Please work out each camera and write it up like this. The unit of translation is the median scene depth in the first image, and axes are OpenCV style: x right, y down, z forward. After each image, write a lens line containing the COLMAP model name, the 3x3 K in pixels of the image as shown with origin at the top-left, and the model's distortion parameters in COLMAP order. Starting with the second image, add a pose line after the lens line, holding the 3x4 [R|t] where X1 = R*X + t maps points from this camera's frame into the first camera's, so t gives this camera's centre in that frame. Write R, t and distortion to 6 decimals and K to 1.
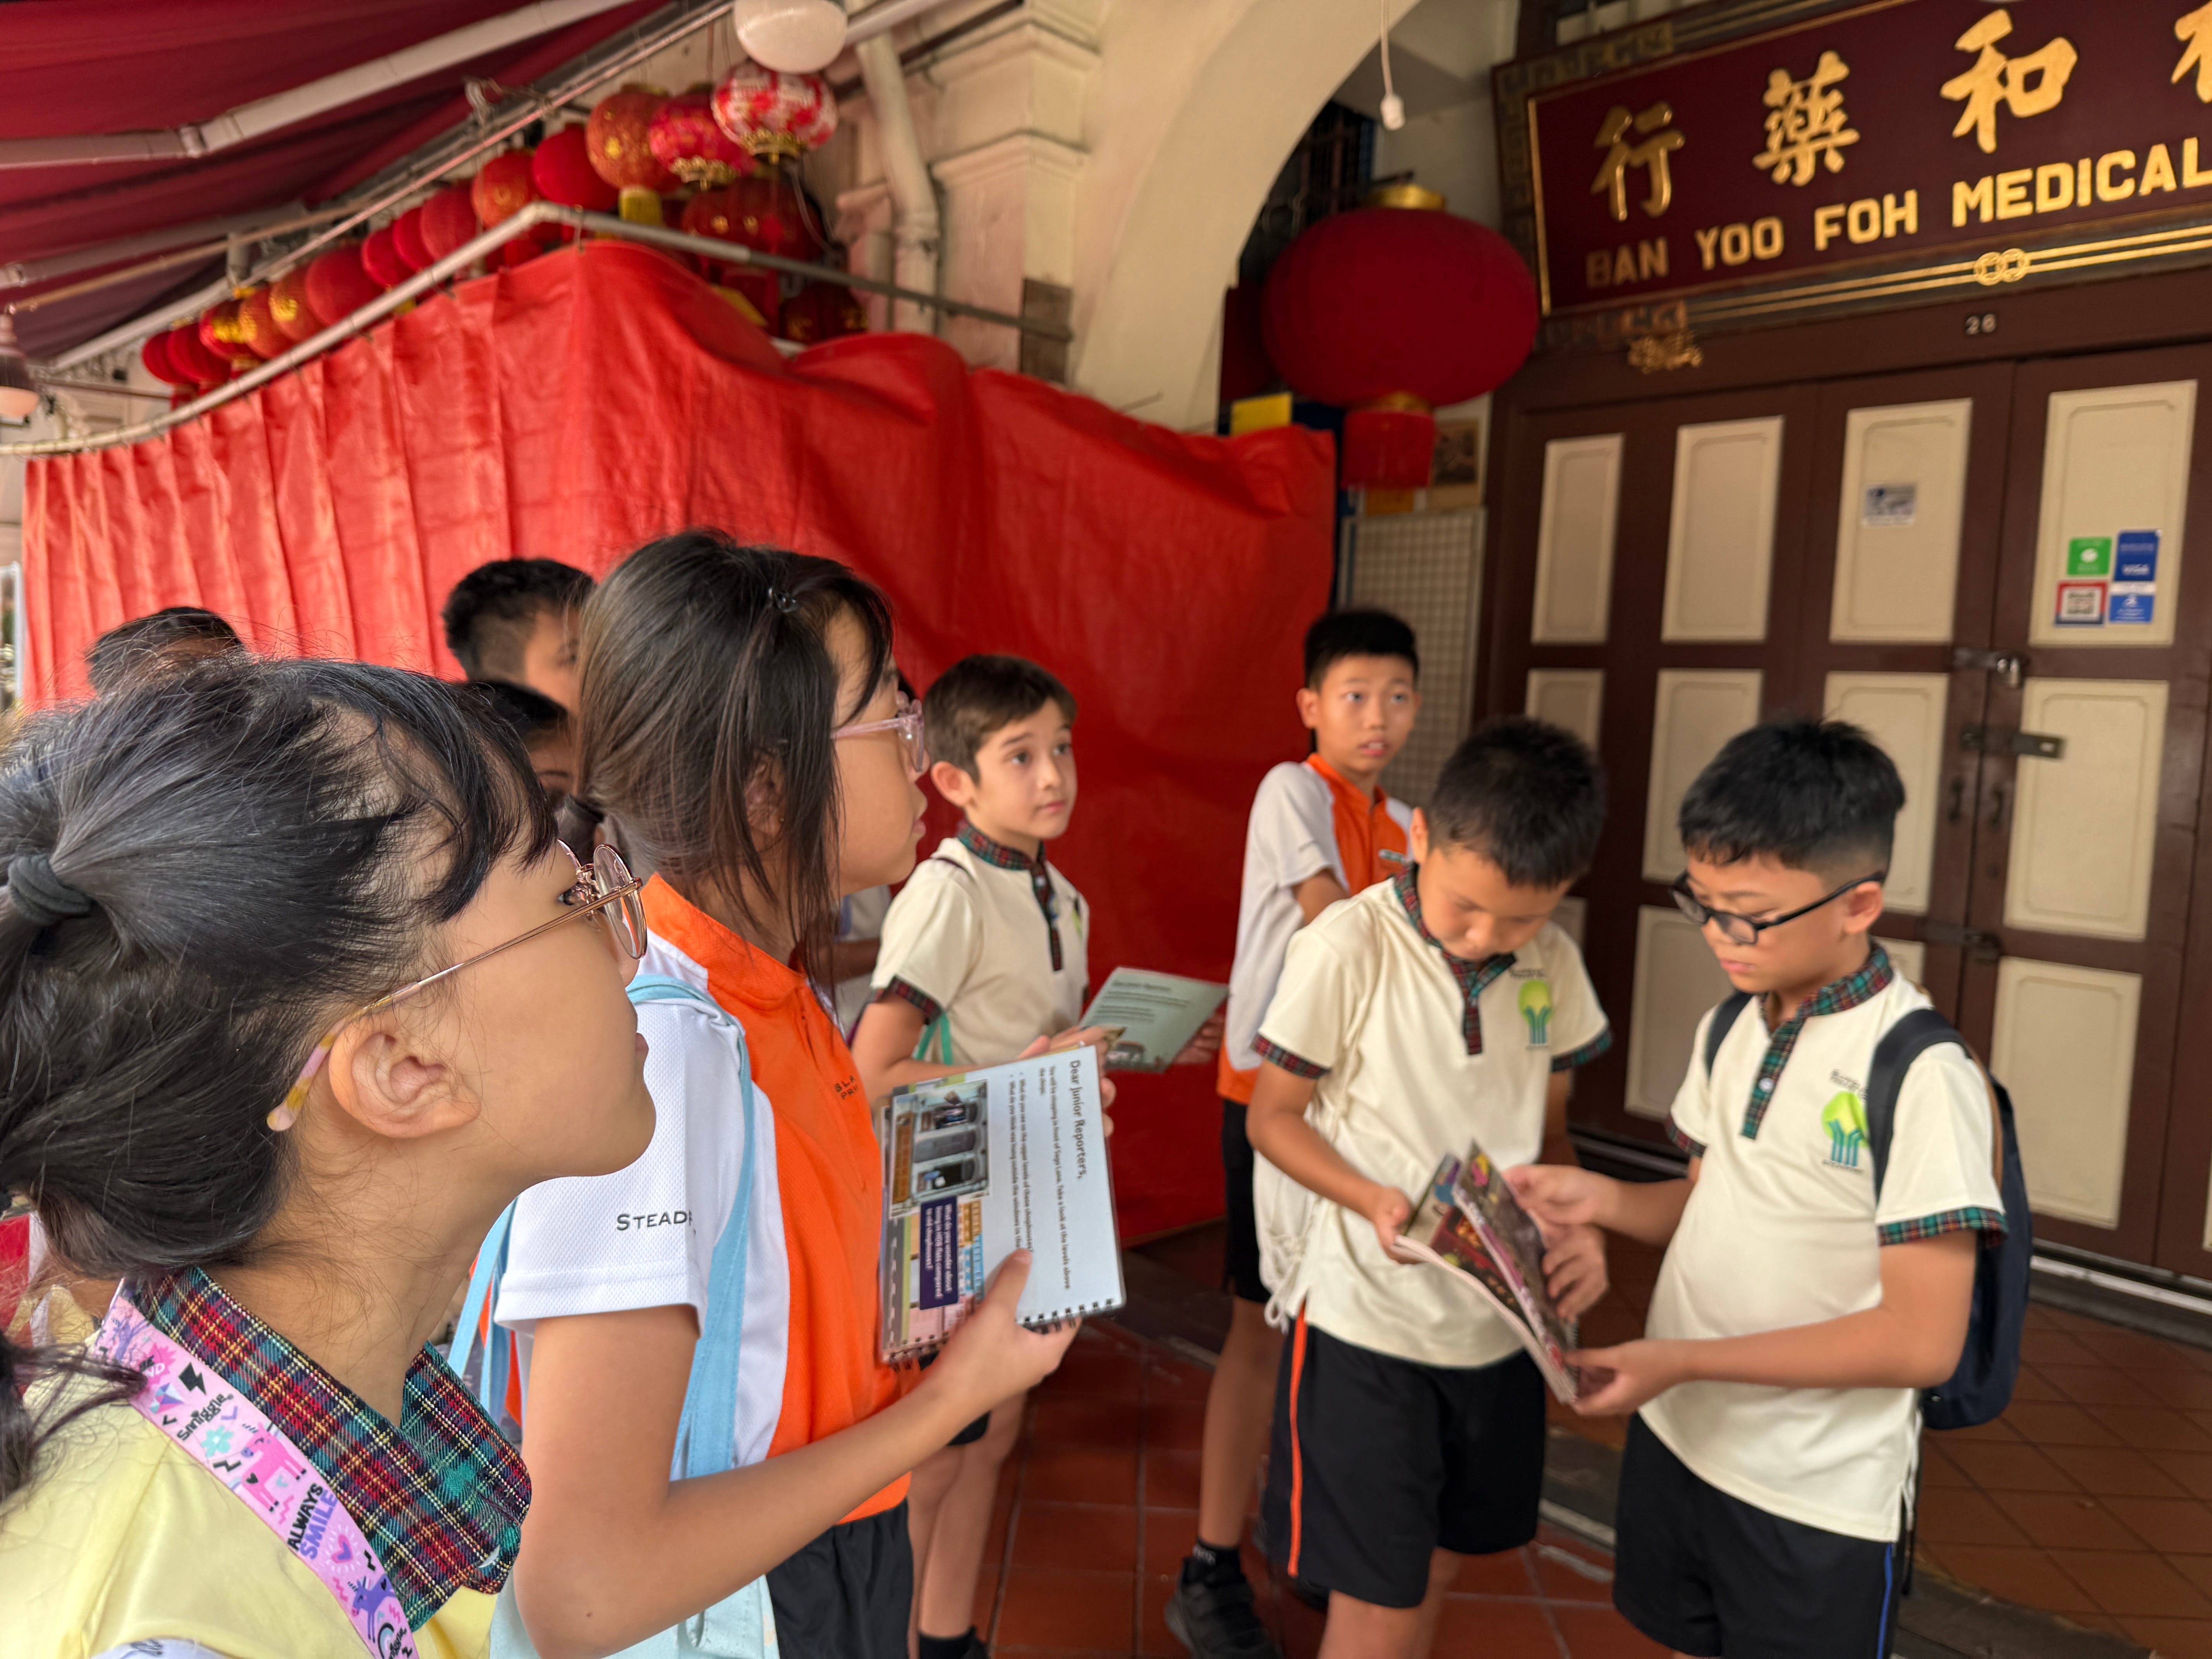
lens RADIAL K [[1744.3, 0, 1106.0], [0, 1744.3, 829.5], [0, 0, 1]] dist [-0.002845, -0.000567]
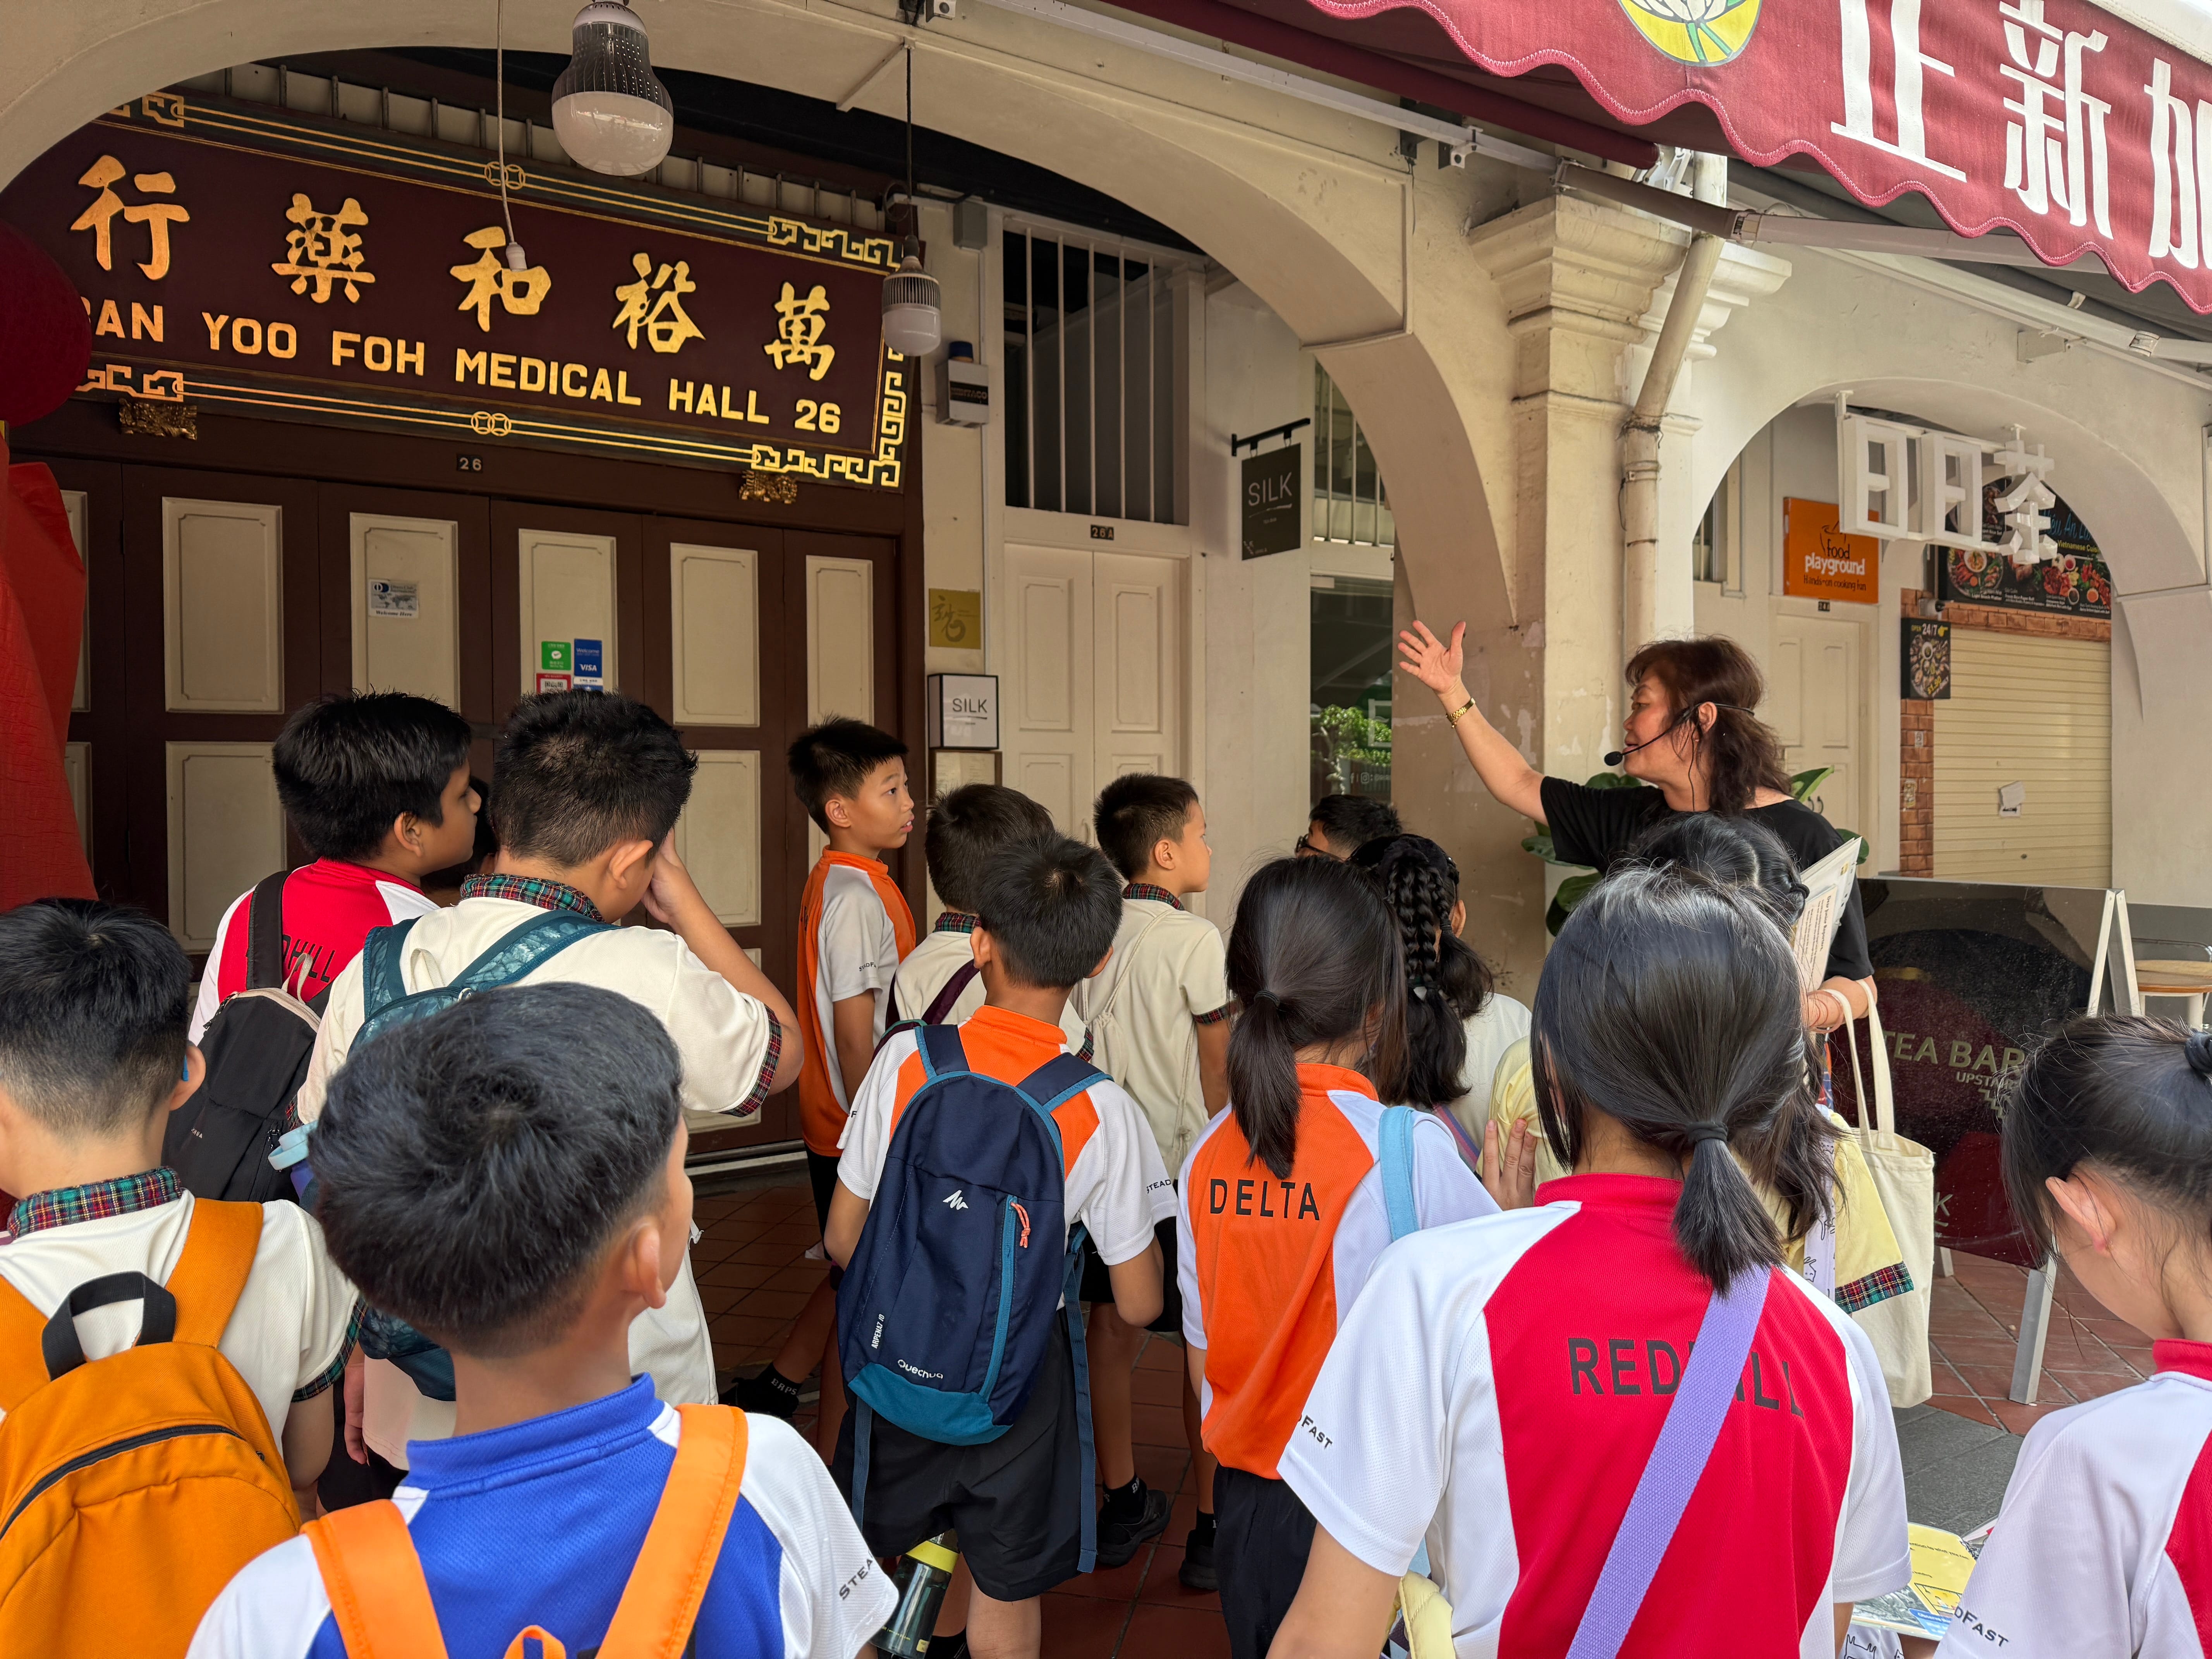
lens RADIAL K [[1744.3, 0, 1106.0], [0, 1744.3, 829.5], [0, 0, 1]] dist [-0.002845, -0.000567]
pose [[0.094198, -0.060276, 0.993727, -0.687996], [0.084953, 0.995011, 0.052301, -0.054419], [-0.991922, 0.079494, 0.098849, 0.431591]]
